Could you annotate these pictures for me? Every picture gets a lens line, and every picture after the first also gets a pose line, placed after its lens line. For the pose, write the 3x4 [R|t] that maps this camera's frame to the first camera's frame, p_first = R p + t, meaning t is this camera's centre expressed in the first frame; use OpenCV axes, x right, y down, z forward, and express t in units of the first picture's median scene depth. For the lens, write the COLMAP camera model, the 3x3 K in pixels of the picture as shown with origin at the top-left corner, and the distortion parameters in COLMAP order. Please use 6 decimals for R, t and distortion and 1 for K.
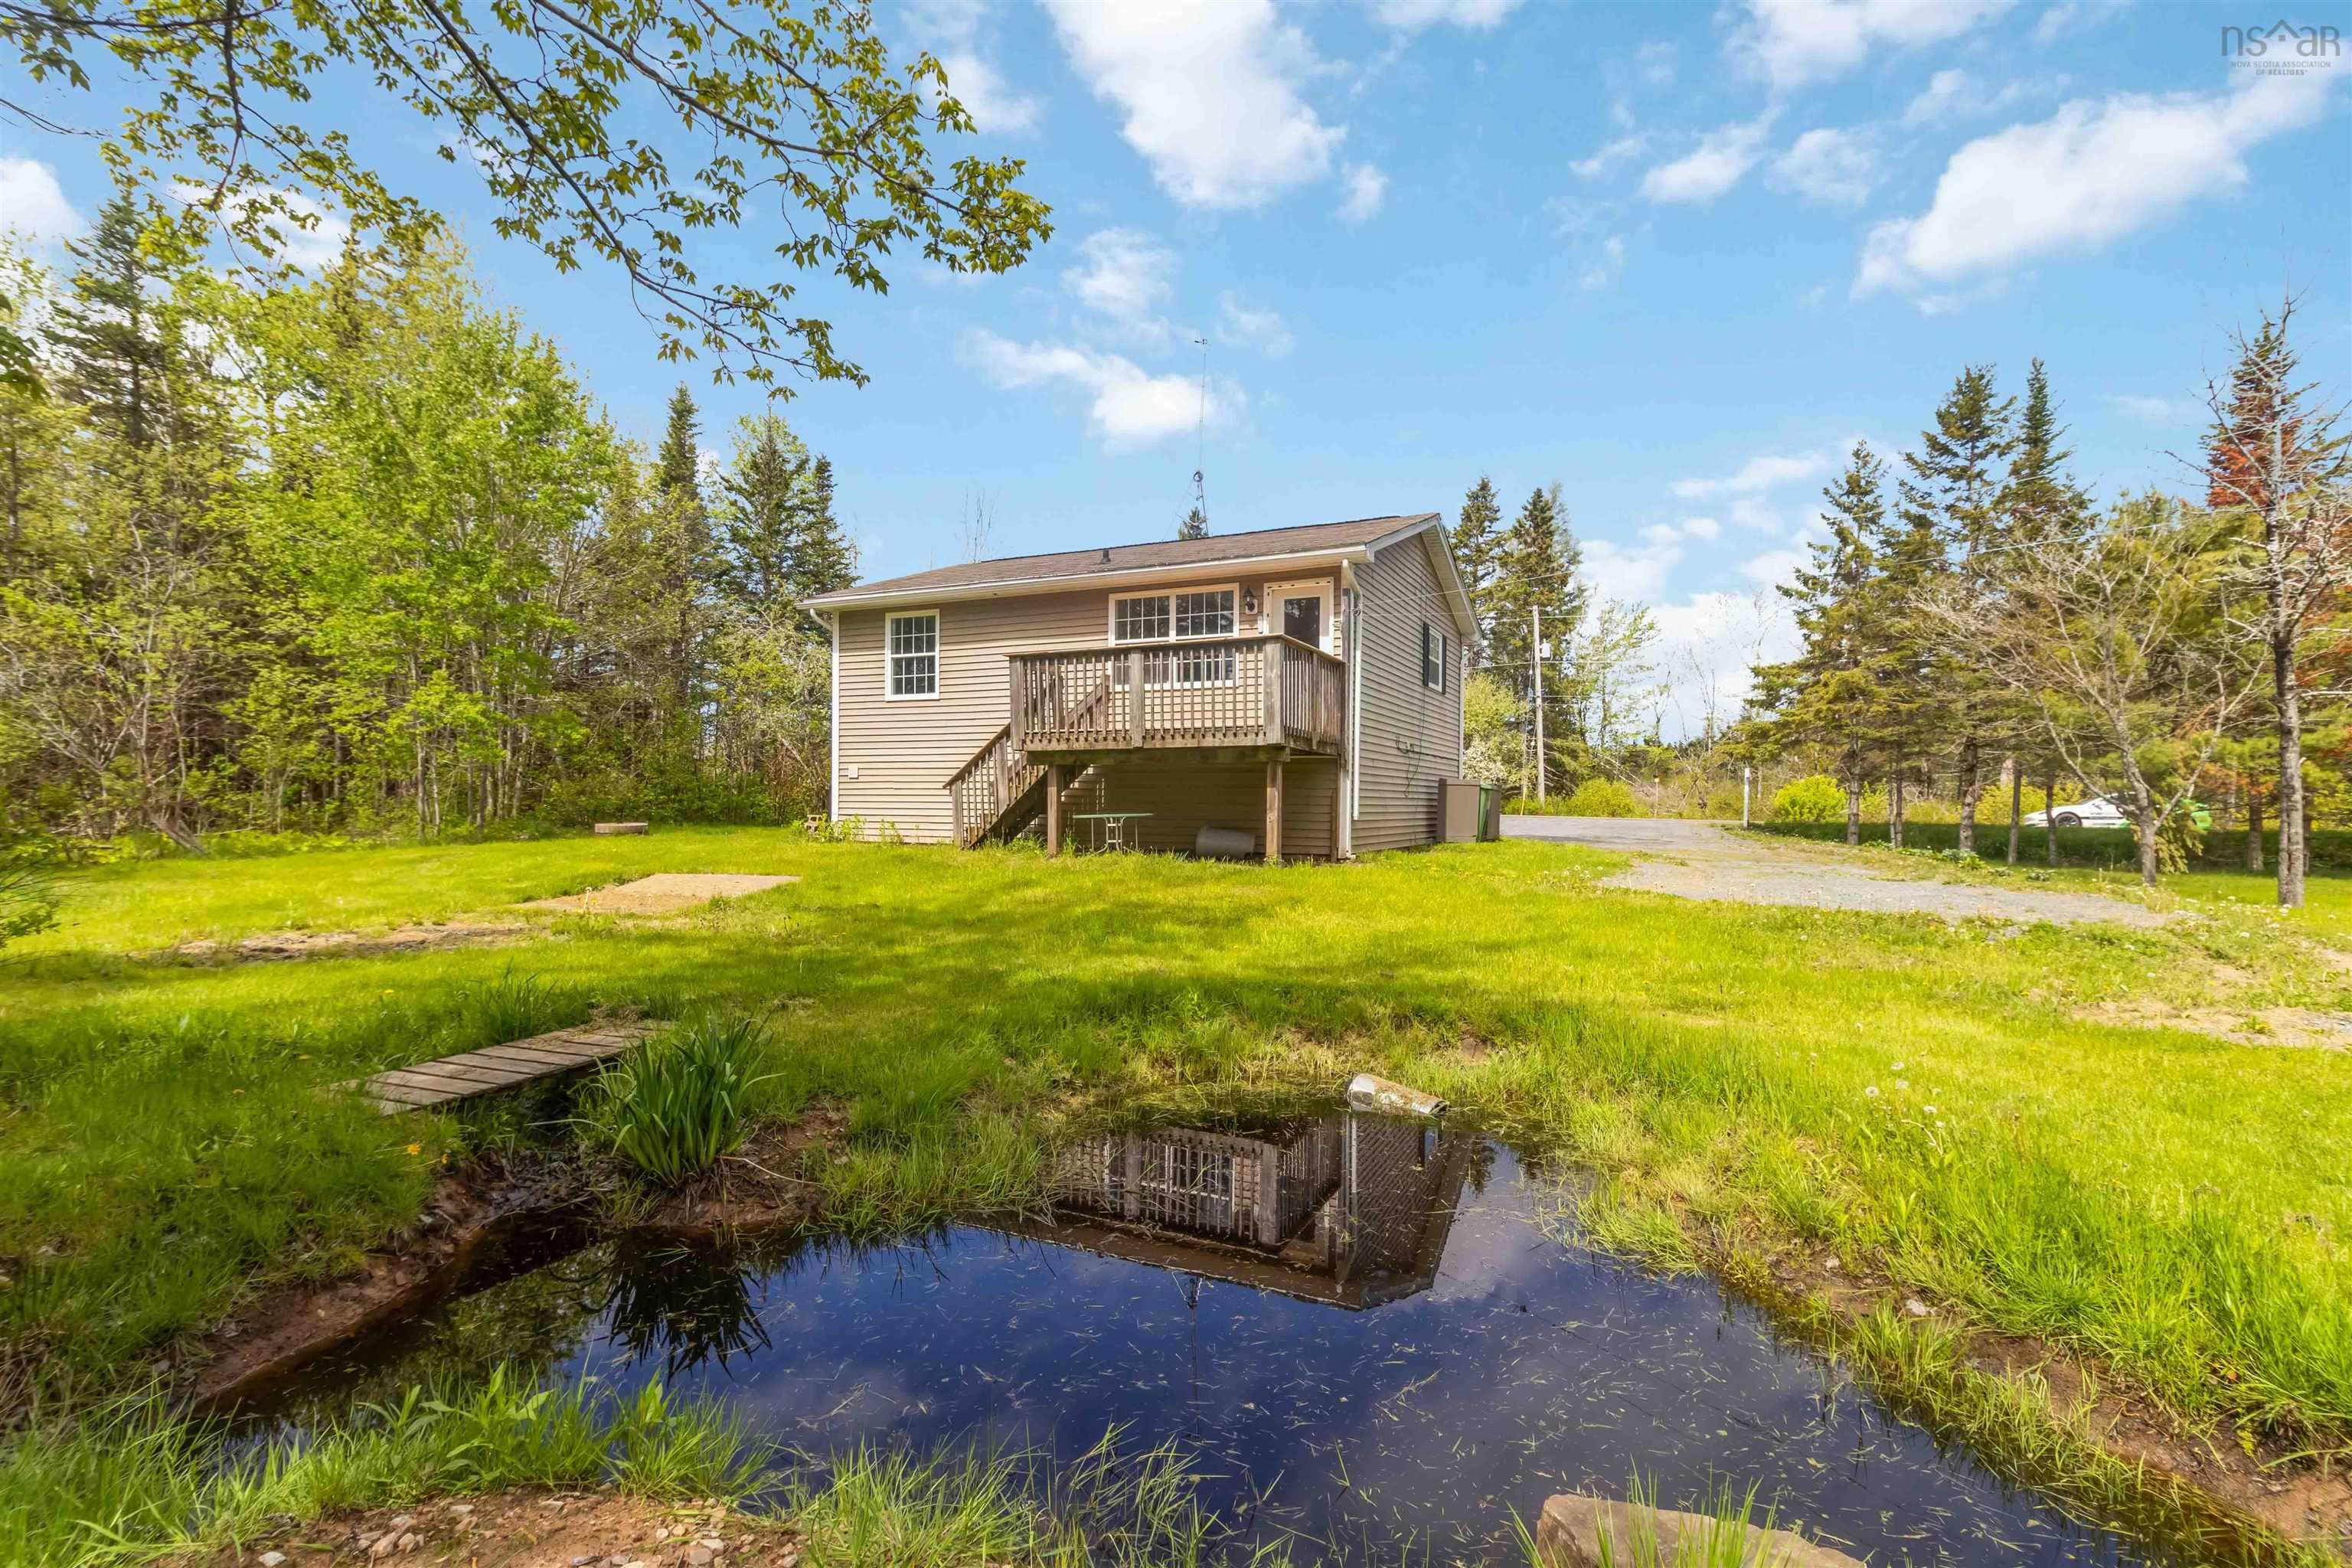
lens RADIAL K [[1000.7, 0, 1132.1], [0, 1000.7, 789.6], [0, 0, 1]] dist [-0.000077, 0.000224]
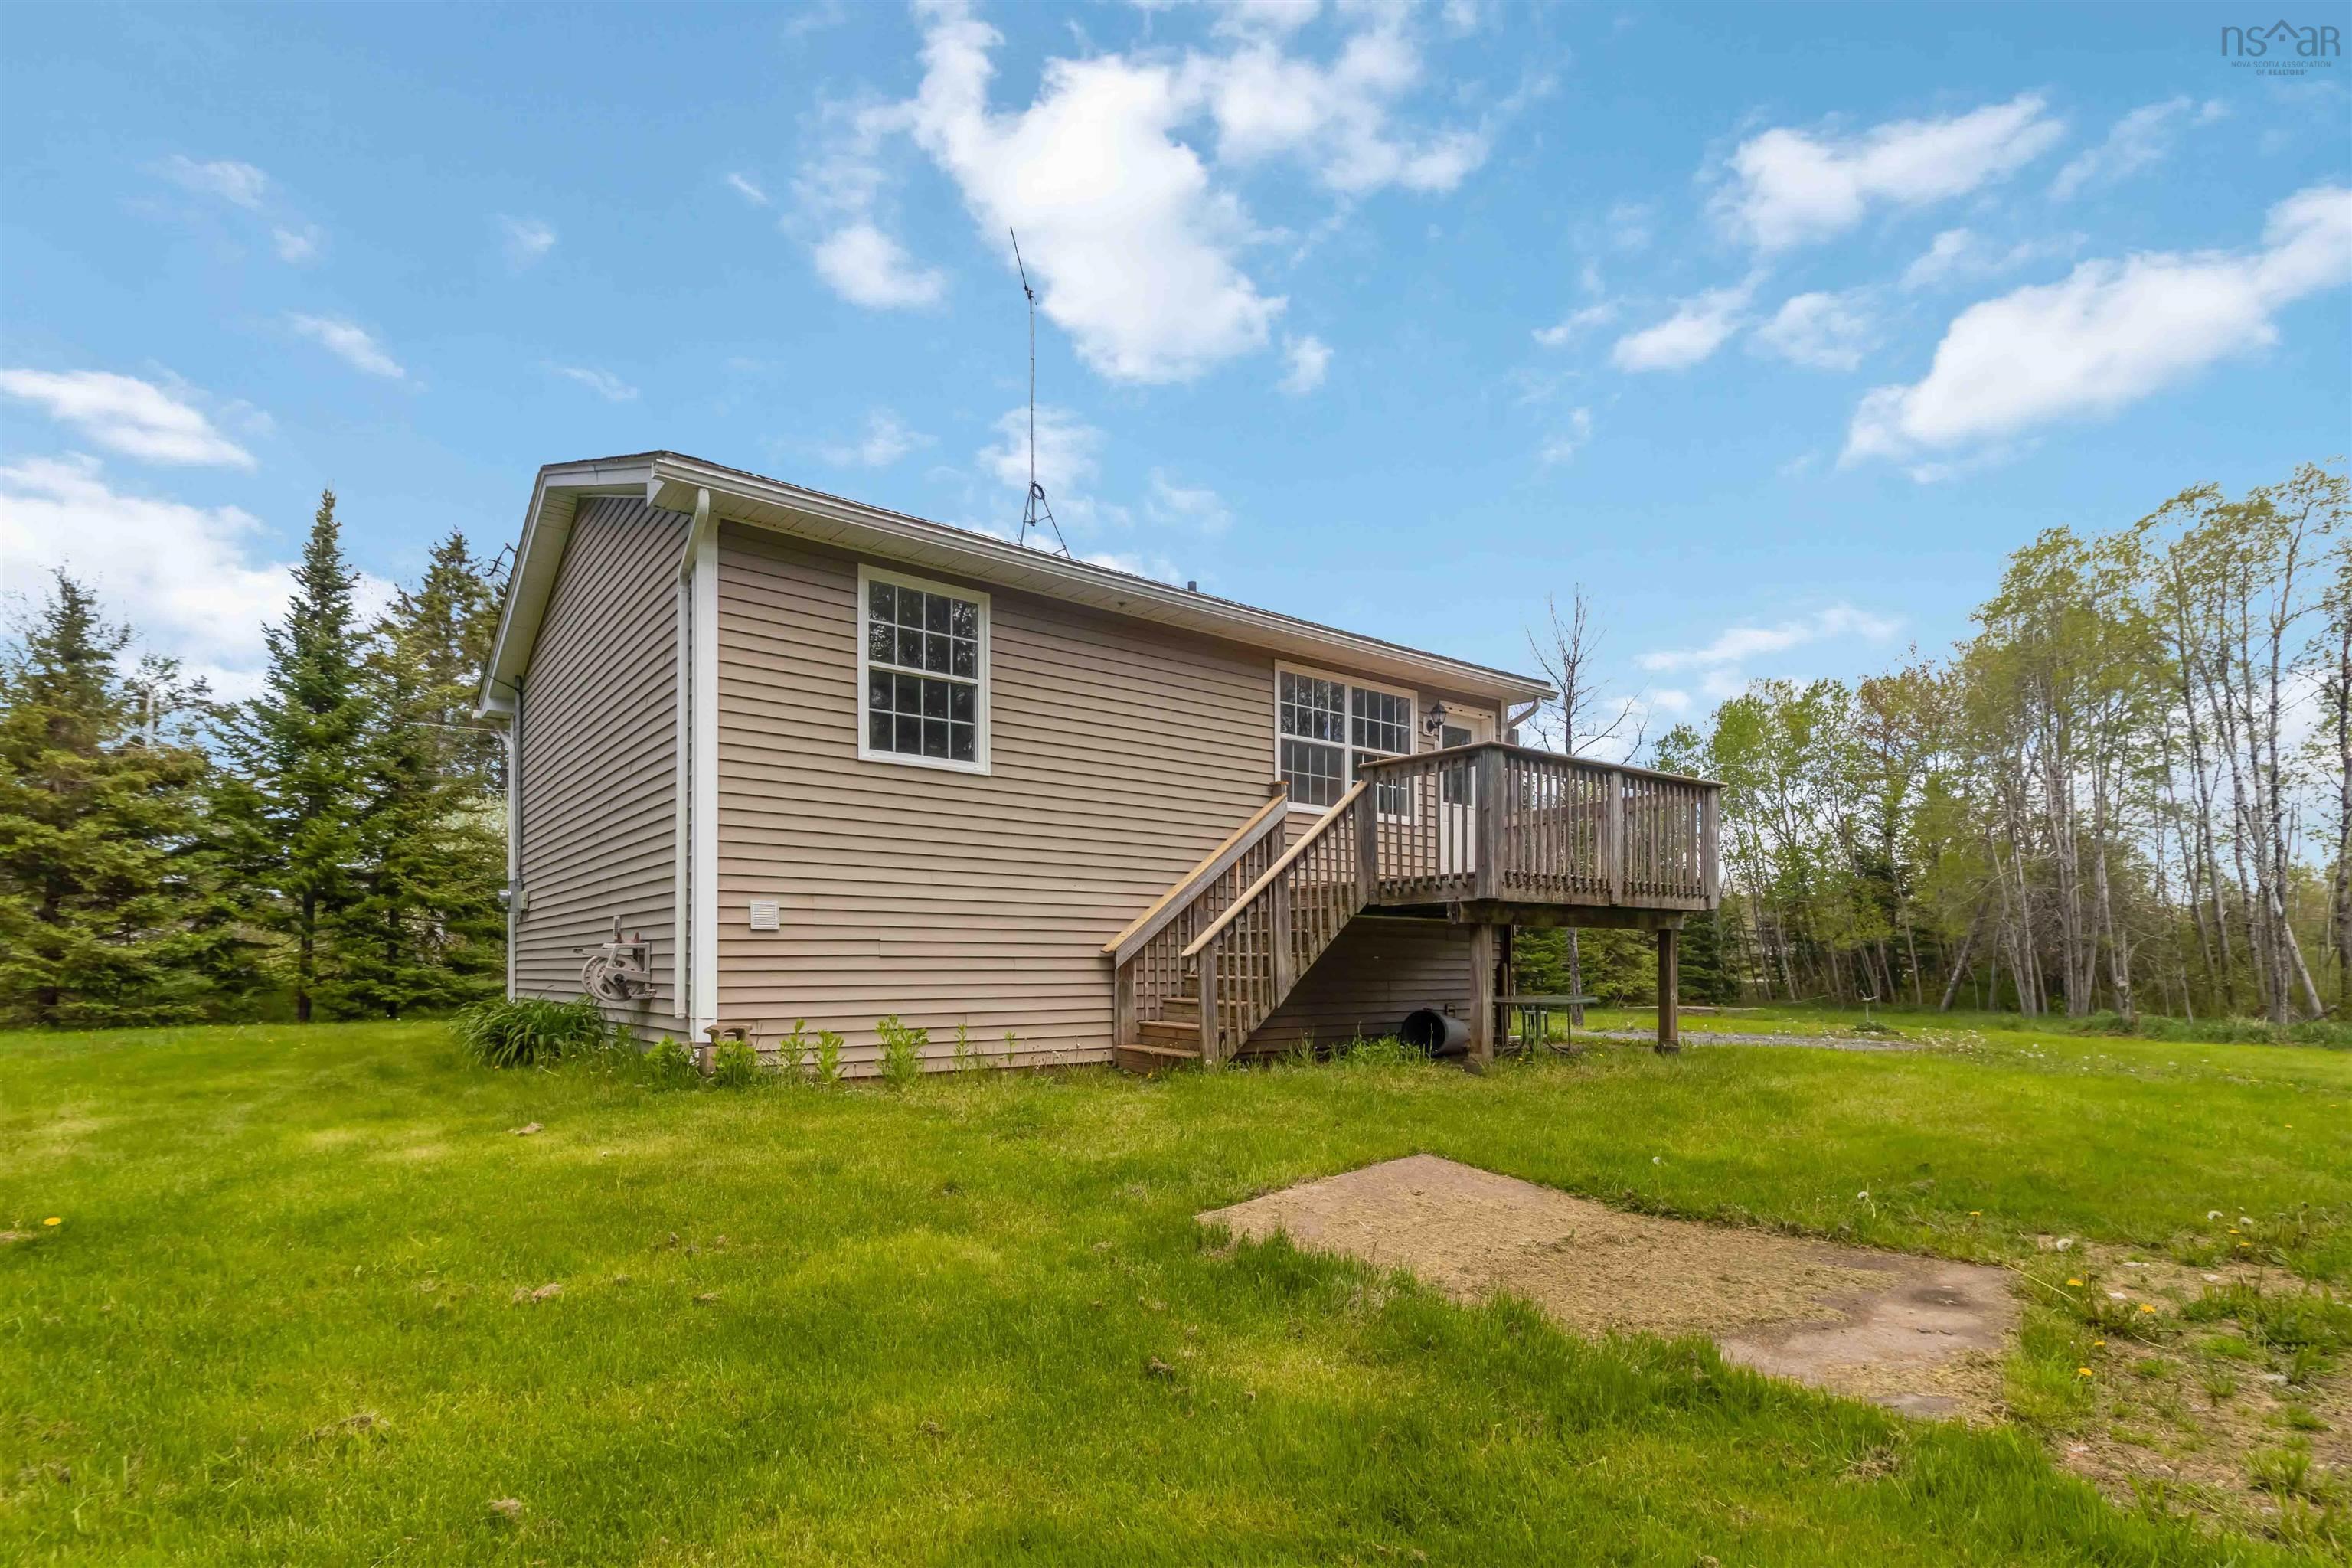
lens RADIAL K [[1126.6, 0, 1173.1], [0, 1126.6, 921.2], [0, 0, 1]] dist [-0.003836, -0.000328]
pose [[0.455849, 0.029375, 0.889572, -0.719176], [-0.003561, 0.999507, -0.031181, -0.002312], [-0.890050, 0.011046, 0.455729, 0.747258]]
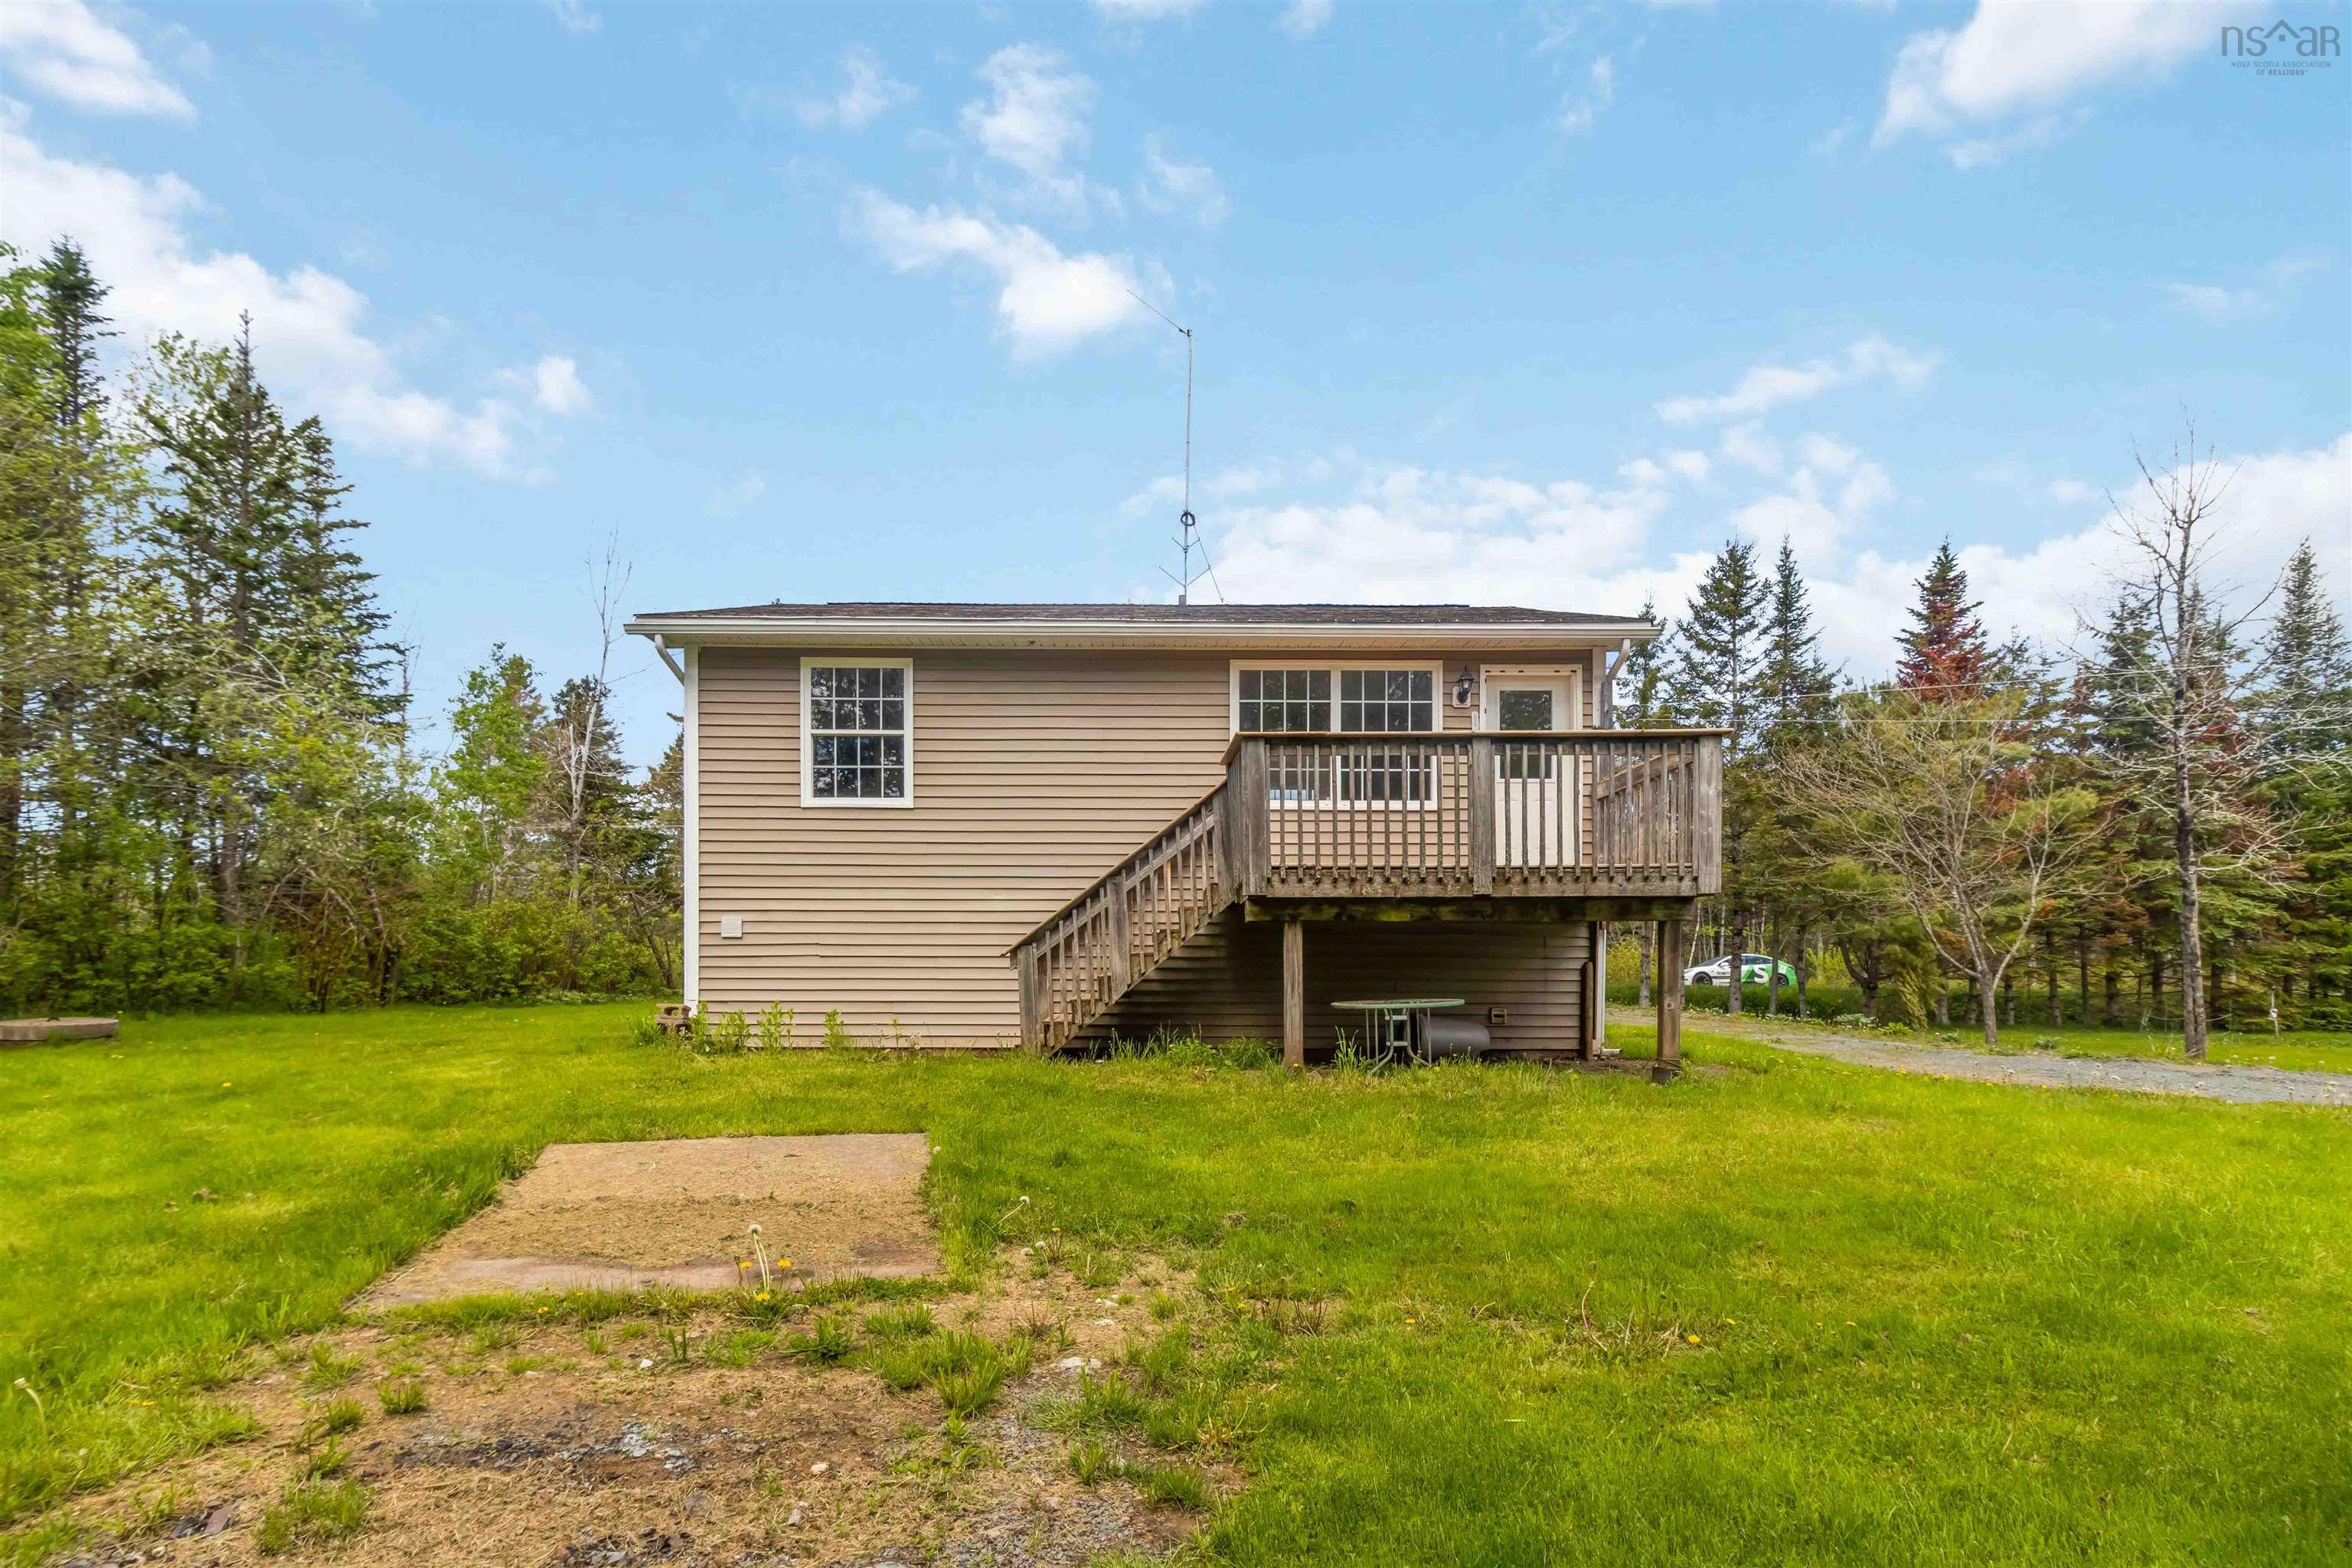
lens RADIAL K [[1142.9, 0, 1175.9], [0, 1142.9, 951.1], [0, 0, 1]] dist [0.001224, -0.000371]
pose [[0.904891, 0.000069, 0.425643, -0.382713], [-0.000600, 0.999999, 0.001113, -0.006299], [-0.425643, -0.001263, 0.904891, 0.349924]]
